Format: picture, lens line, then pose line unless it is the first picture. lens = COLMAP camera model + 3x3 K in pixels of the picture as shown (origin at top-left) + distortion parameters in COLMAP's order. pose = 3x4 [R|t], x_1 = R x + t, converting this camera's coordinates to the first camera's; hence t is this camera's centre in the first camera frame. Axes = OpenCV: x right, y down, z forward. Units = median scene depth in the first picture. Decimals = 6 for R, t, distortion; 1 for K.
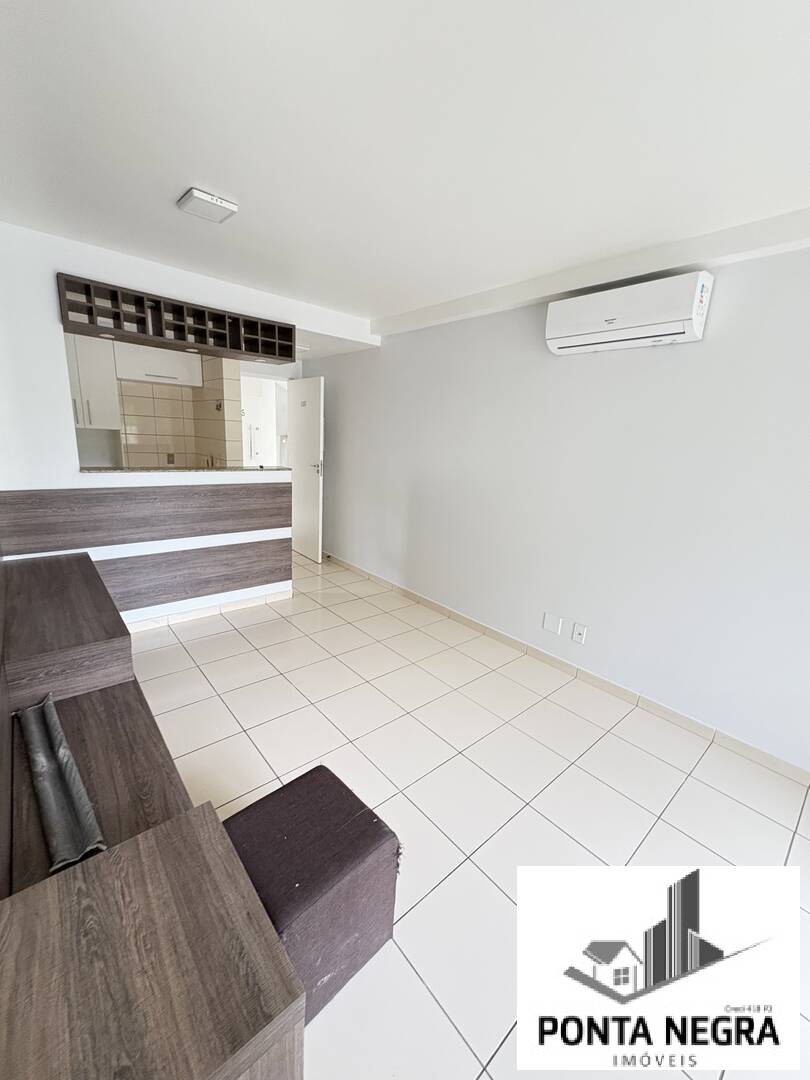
lens RADIAL K [[430.6, 0, 403.0], [0, 430.6, 540.1], [0, 0, 1]] dist [0.000282, 0.000071]
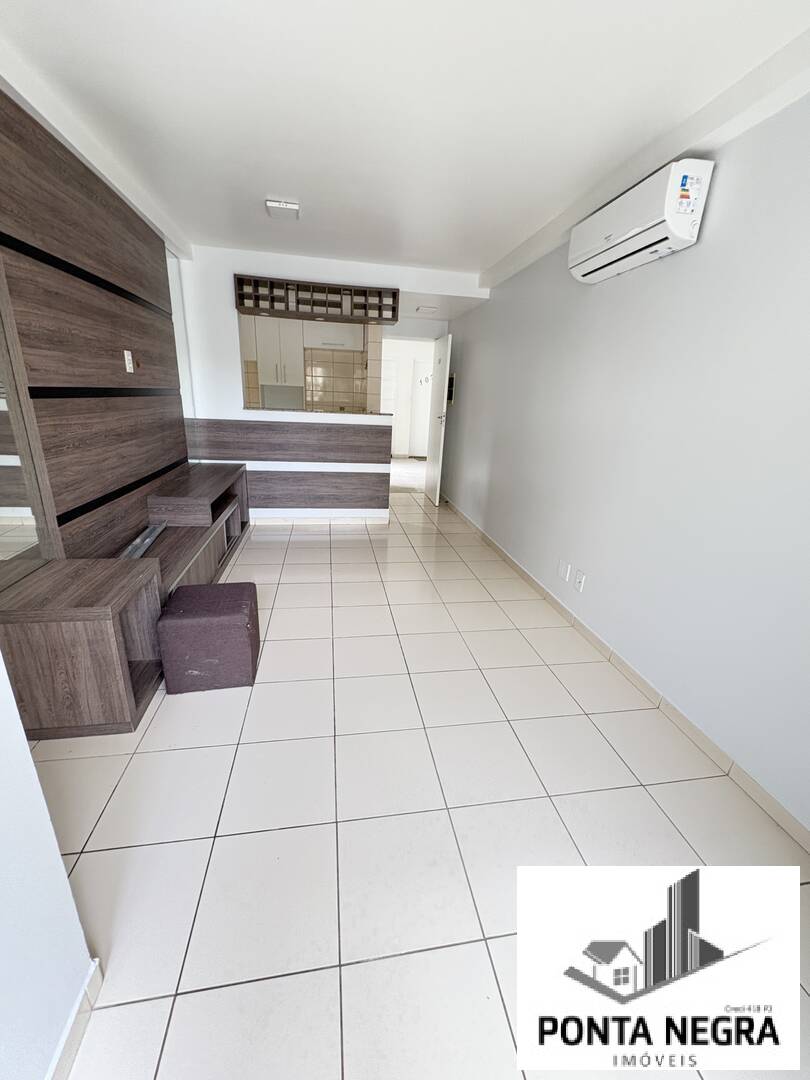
lens RADIAL K [[430.6, 0, 403.0], [0, 430.6, 540.1], [0, 0, 1]] dist [0.000282, 0.000071]
pose [[0.854531, 0.153377, -0.496238, 0.478211], [-0.123598, 0.988008, 0.092536, 0.076187], [0.504480, -0.017741, 0.863241, -0.029153]]
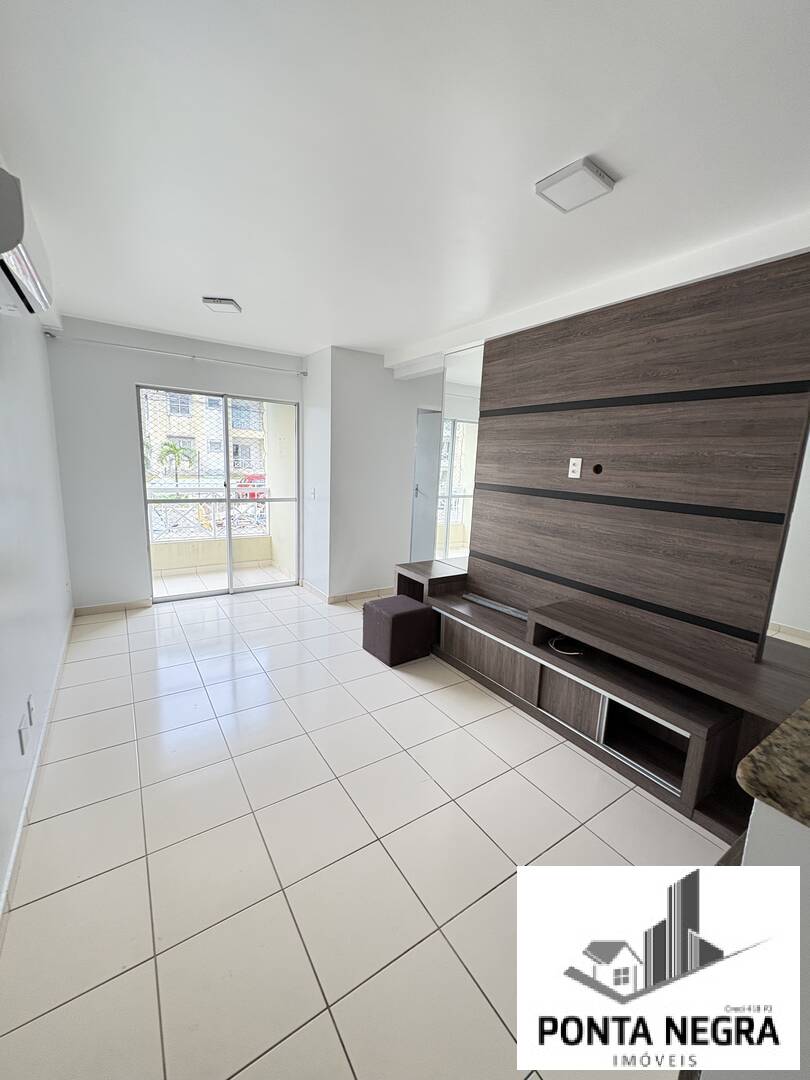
lens RADIAL K [[430.6, 0, 403.0], [0, 430.6, 540.1], [0, 0, 1]] dist [0.000282, 0.000071]
pose [[-0.986934, -0.120856, 0.106560, -0.193109], [-0.066138, 0.906931, 0.416055, -0.313930], [-0.146925, 0.403571, -0.903074, 1.269860]]
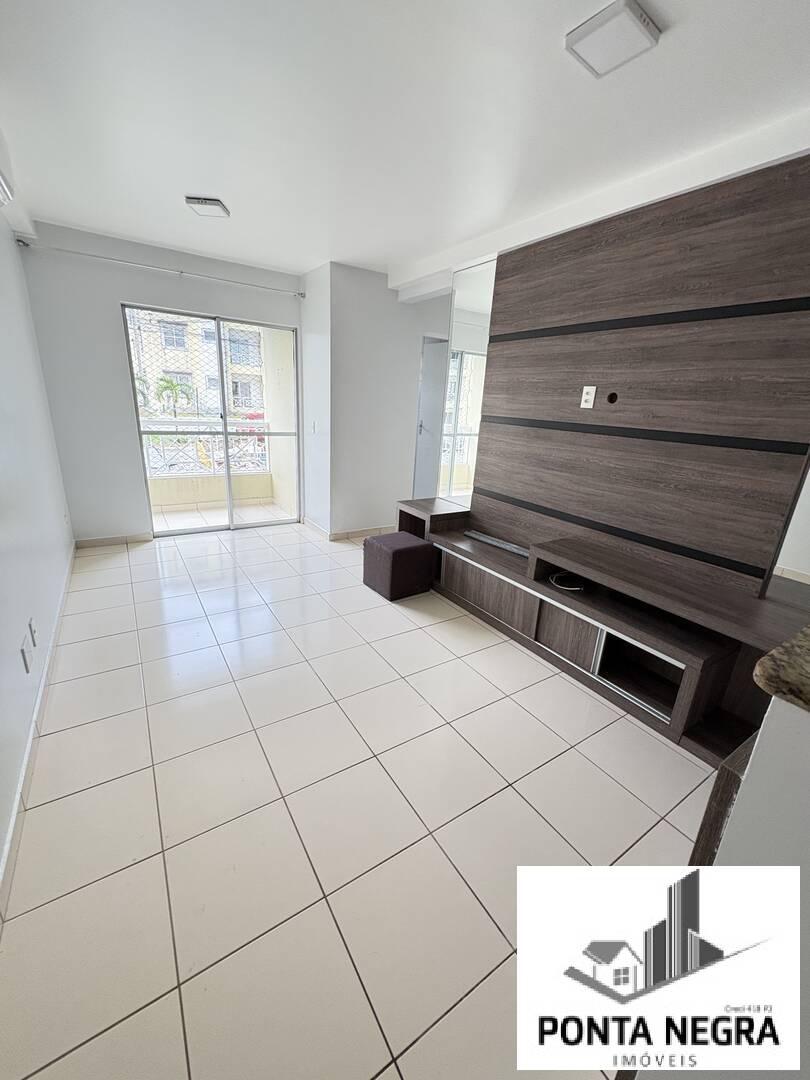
lens RADIAL K [[430.6, 0, 403.0], [0, 430.6, 540.1], [0, 0, 1]] dist [0.000282, 0.000071]
pose [[-0.984099, -0.148363, 0.097664, -0.199360], [-0.075065, 0.845705, 0.528344, -0.284820], [-0.160981, 0.512612, -0.843394, 1.261603]]
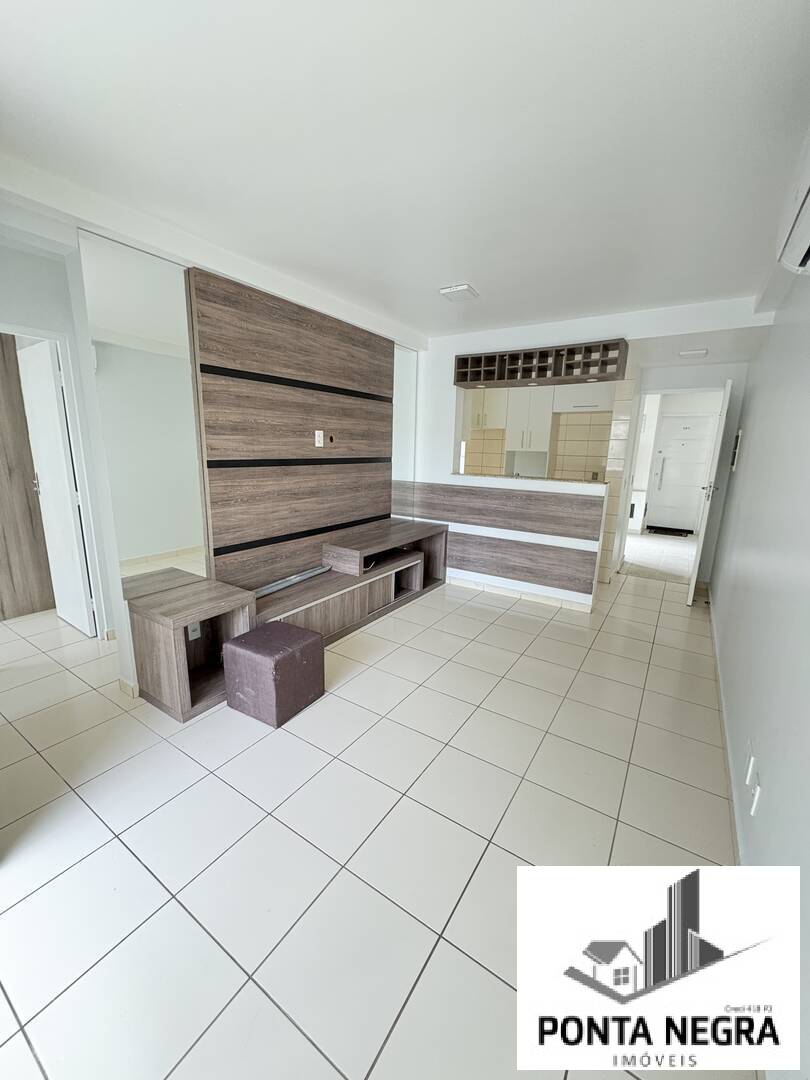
lens RADIAL K [[430.6, 0, 403.0], [0, 430.6, 540.1], [0, 0, 1]] dist [0.000282, 0.000071]
pose [[0.271802, 0.160115, -0.948940, 0.661785], [-0.235386, 0.967172, 0.095771, -0.027050], [0.933122, 0.197336, 0.300568, 0.340226]]
